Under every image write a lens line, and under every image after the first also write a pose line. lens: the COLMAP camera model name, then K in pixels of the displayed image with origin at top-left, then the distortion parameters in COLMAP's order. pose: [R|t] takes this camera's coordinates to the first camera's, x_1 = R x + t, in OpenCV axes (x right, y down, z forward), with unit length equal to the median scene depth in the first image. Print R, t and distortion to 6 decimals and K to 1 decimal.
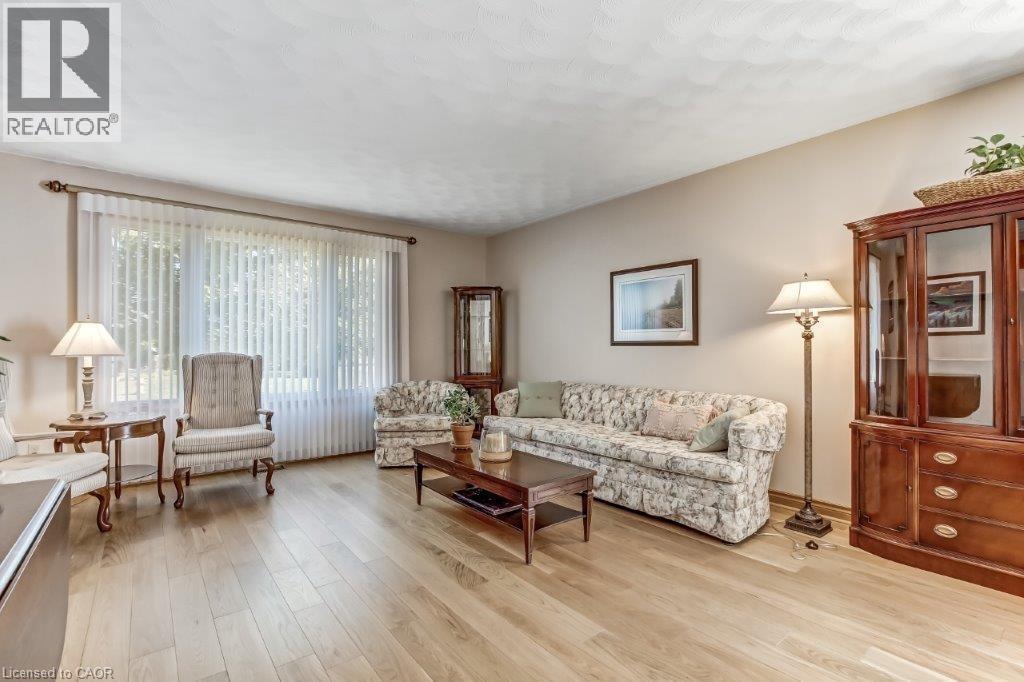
lens RADIAL K [[467.7, 0, 511.2], [0, 467.7, 346.3], [0, 0, 1]] dist [-0.017514, 0.000161]
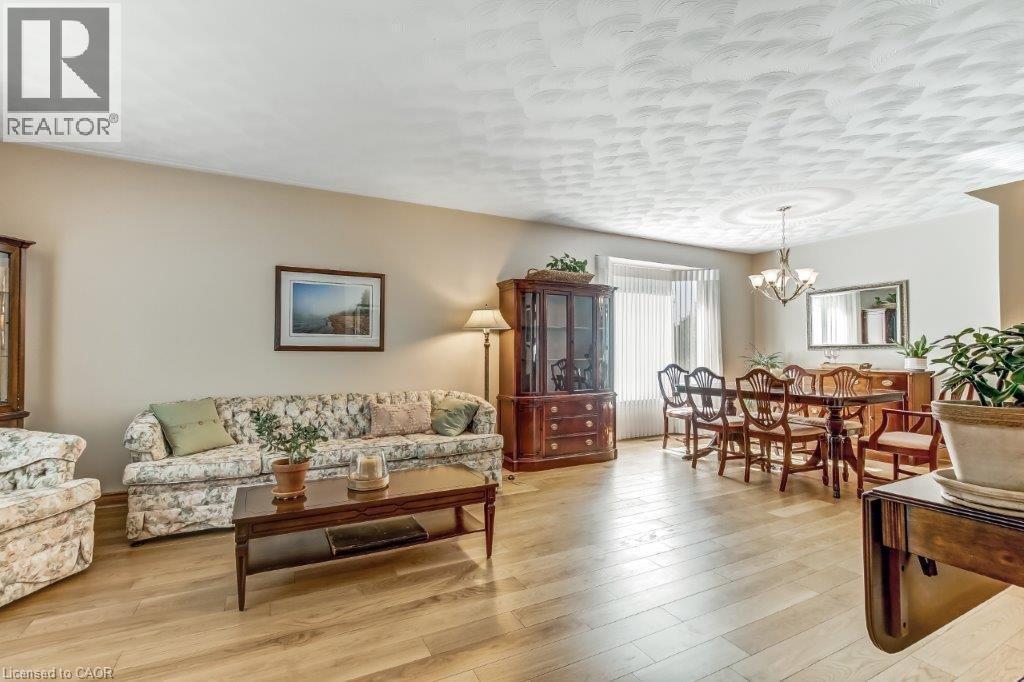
lens RADIAL K [[467.7, 0, 511.2], [0, 467.7, 346.3], [0, 0, 1]] dist [-0.017514, 0.000161]
pose [[0.190836, 0.015405, 0.981501, -0.806221], [-0.005931, 0.999877, -0.014540, 0.000780], [-0.981604, -0.003047, 0.190904, 0.598625]]
